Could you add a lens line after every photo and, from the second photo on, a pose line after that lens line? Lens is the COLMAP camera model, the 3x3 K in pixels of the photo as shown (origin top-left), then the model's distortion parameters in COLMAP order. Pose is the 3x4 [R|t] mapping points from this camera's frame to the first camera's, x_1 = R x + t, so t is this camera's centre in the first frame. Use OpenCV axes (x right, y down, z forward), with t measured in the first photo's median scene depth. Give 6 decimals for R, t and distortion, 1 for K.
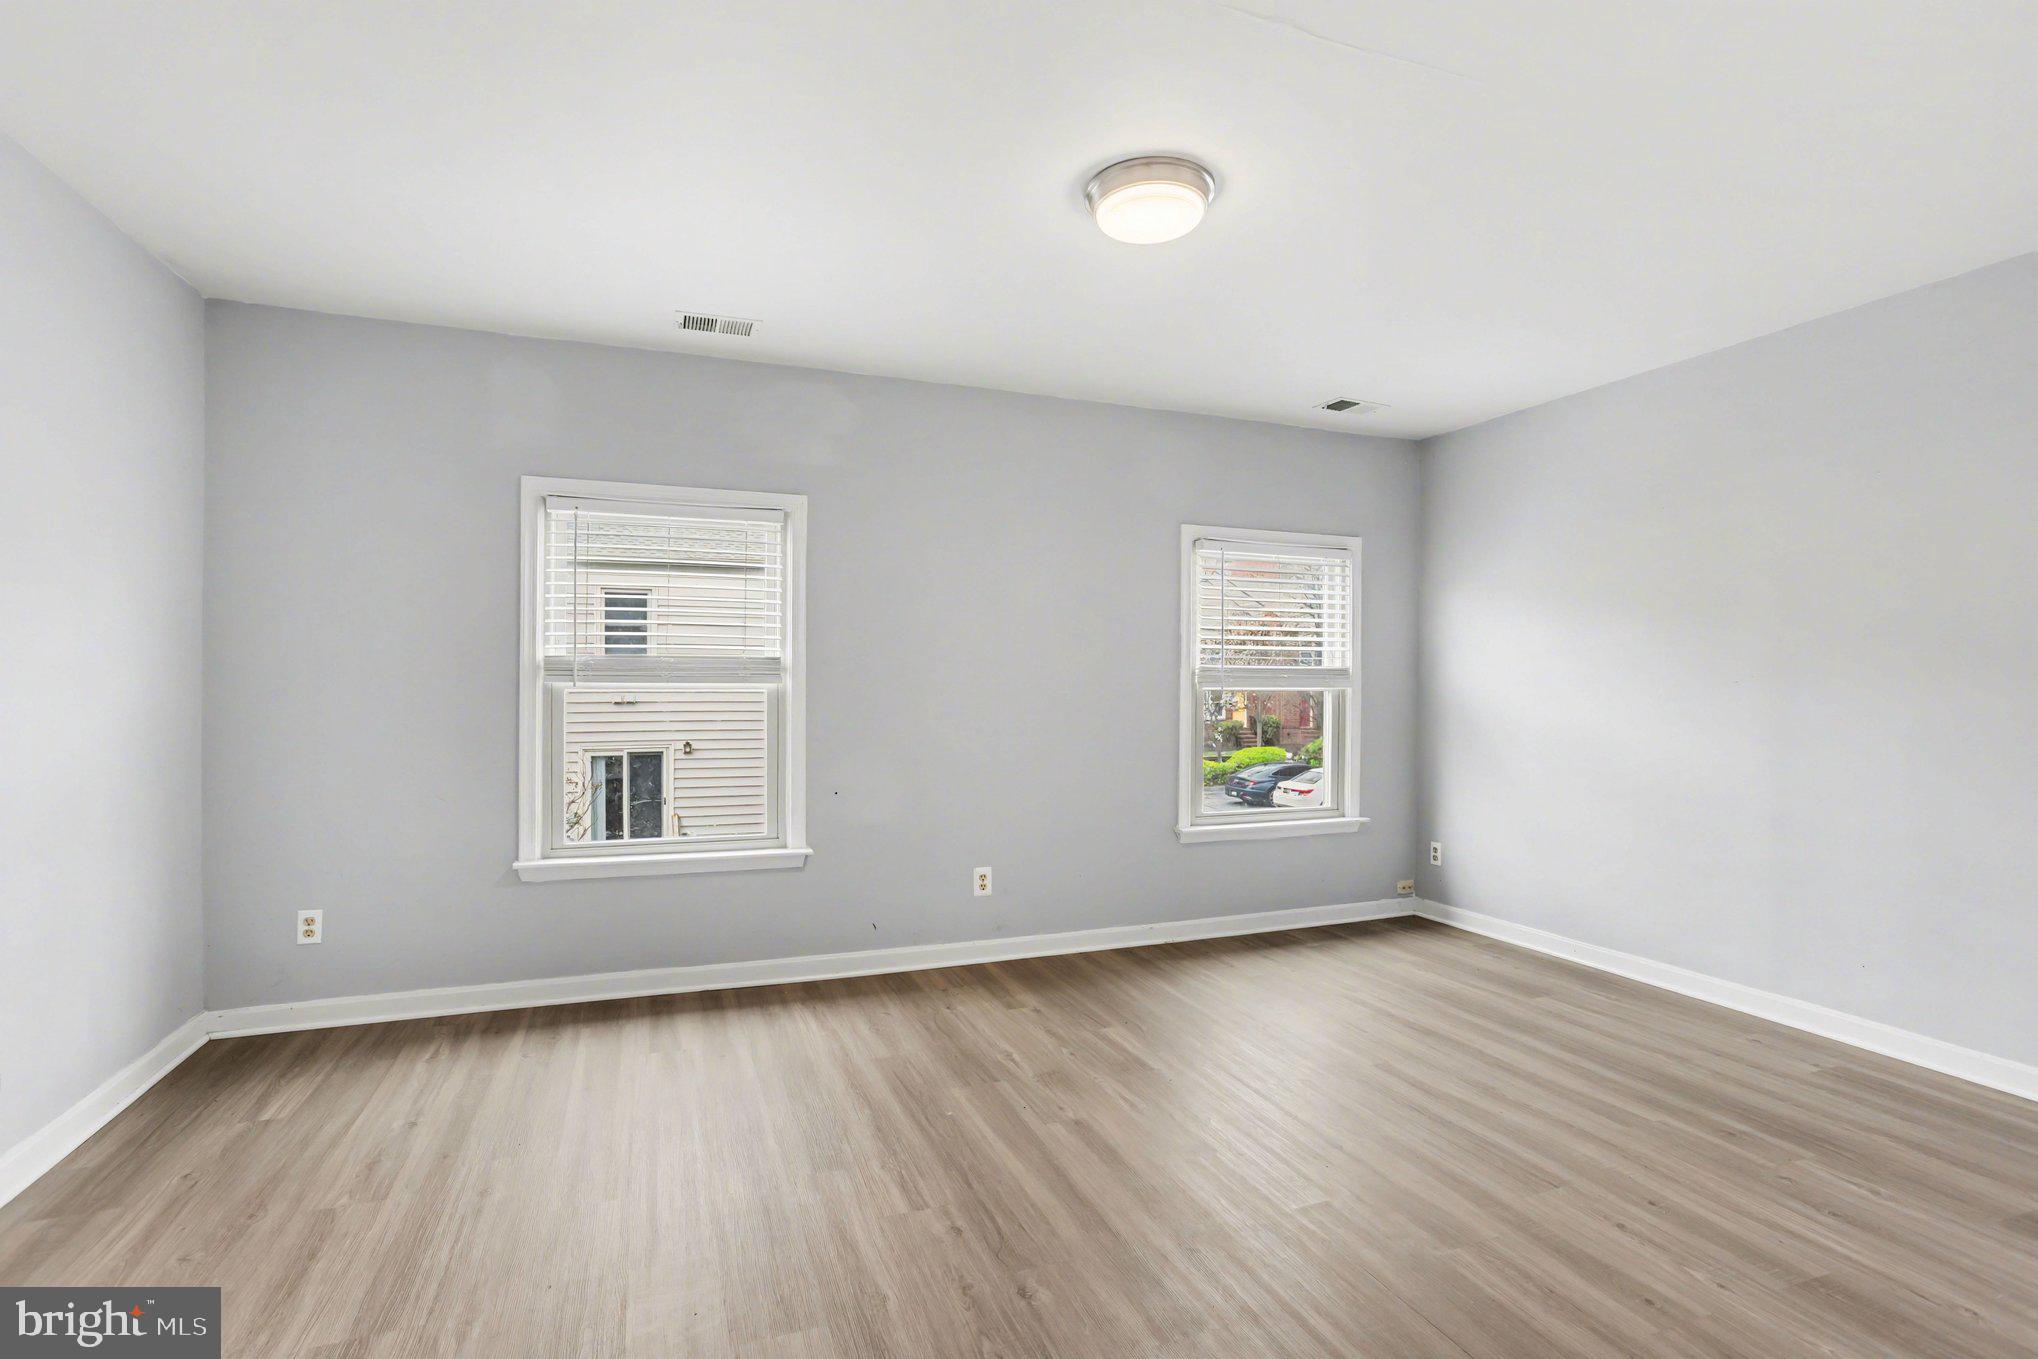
lens RADIAL K [[1002.2, 0, 1018.3], [0, 1002.2, 681.7], [0, 0, 1]] dist [-0.009786, 0.002346]
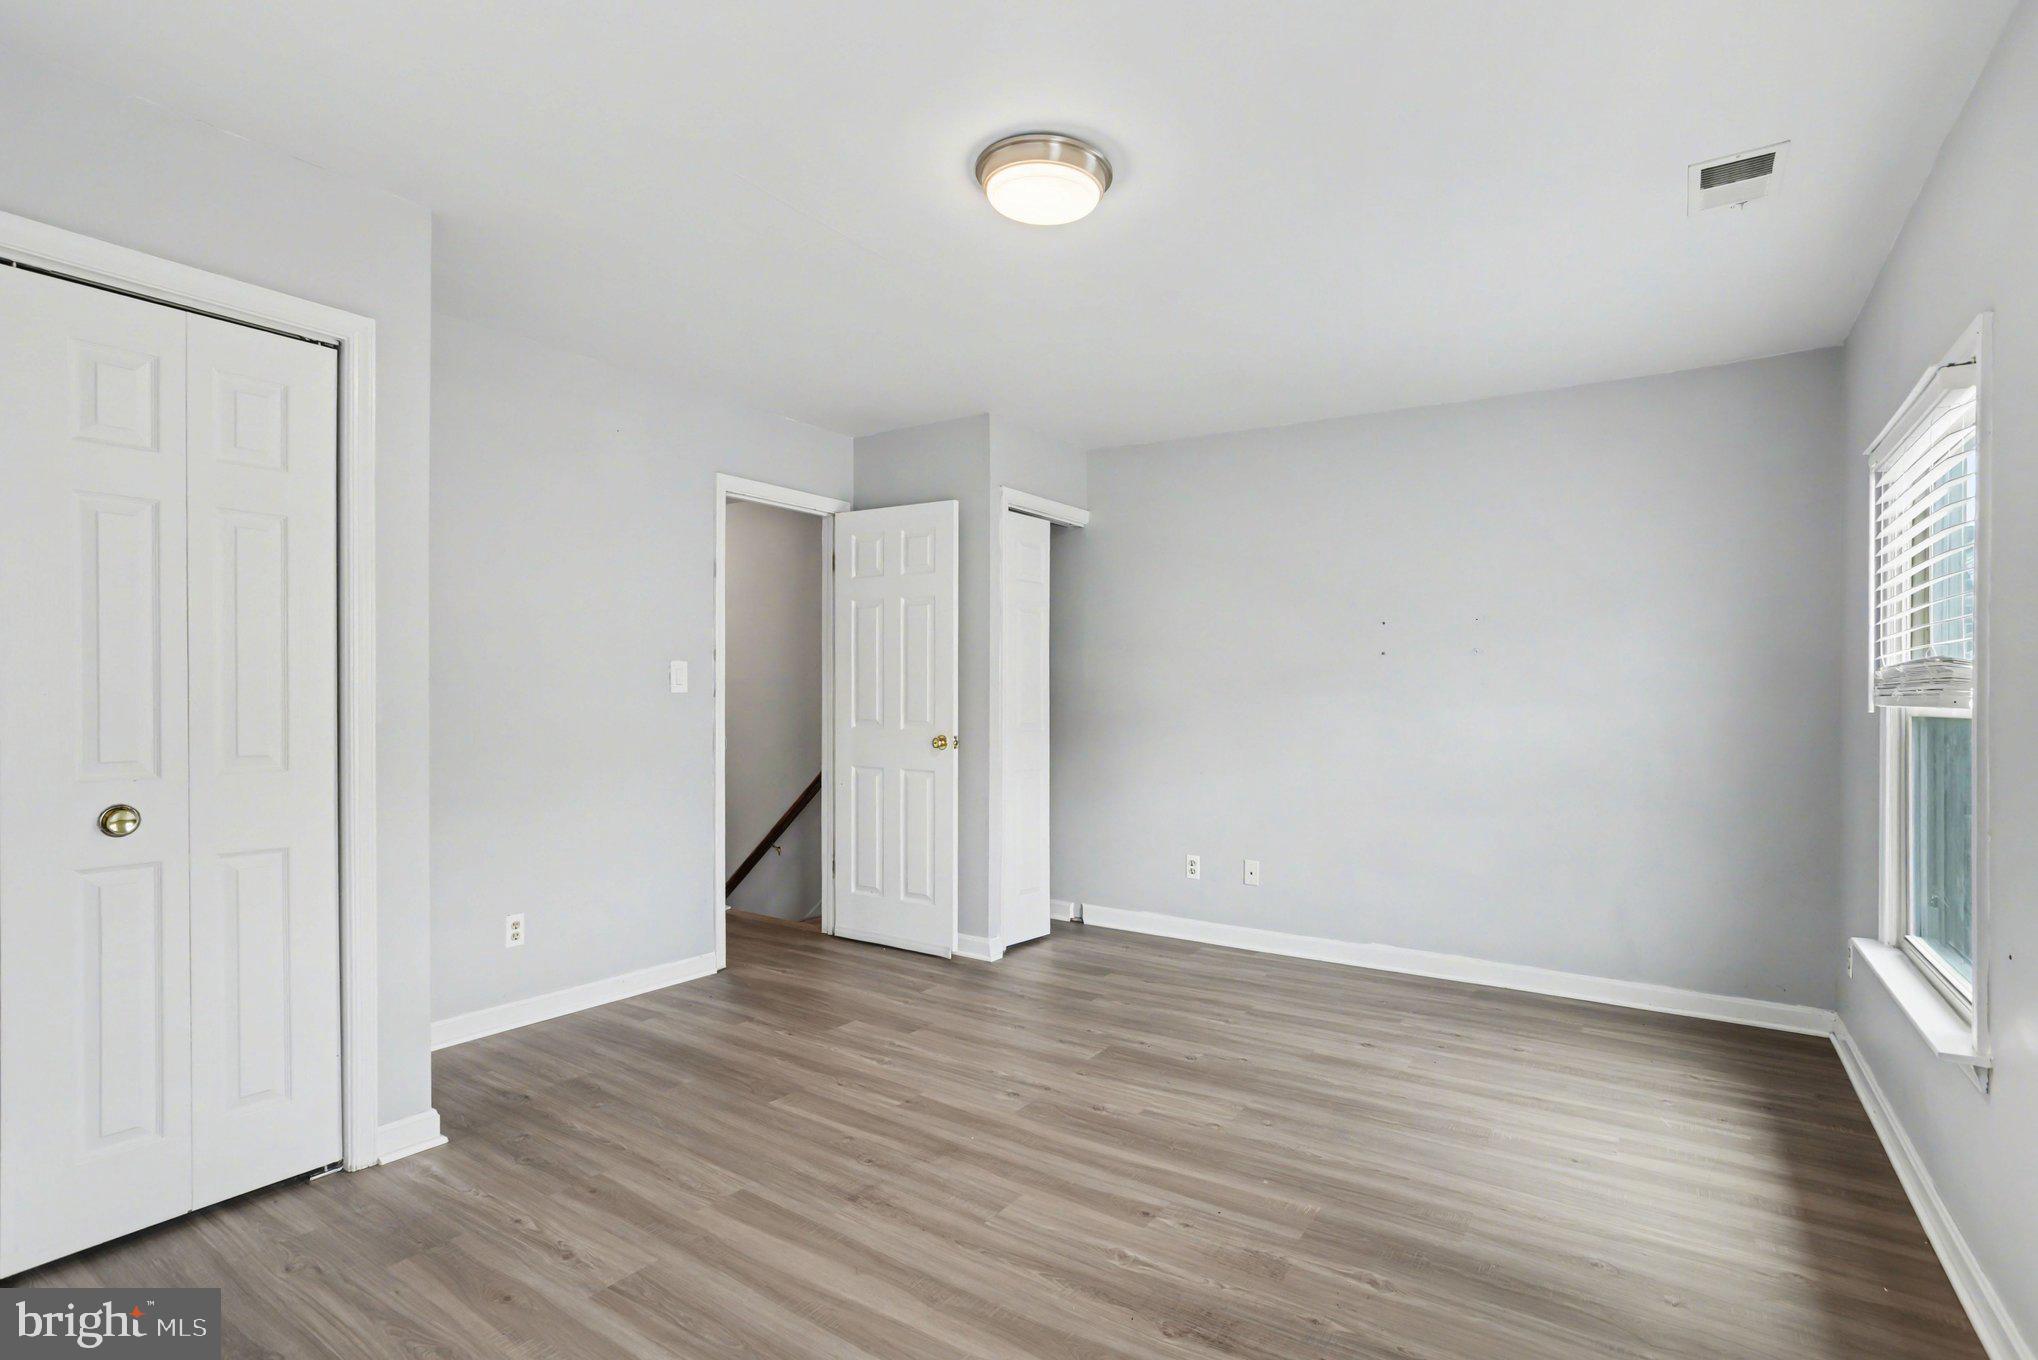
lens RADIAL K [[1002.2, 0, 1020.8], [0, 1002.2, 690.0], [0, 0, 1]] dist [-0.009786, 0.002346]
pose [[-0.814771, -0.011631, -0.579666, 0.663428], [-0.011864, 0.999924, -0.003387, -0.007107], [0.579661, 0.004117, -0.814847, 1.666798]]
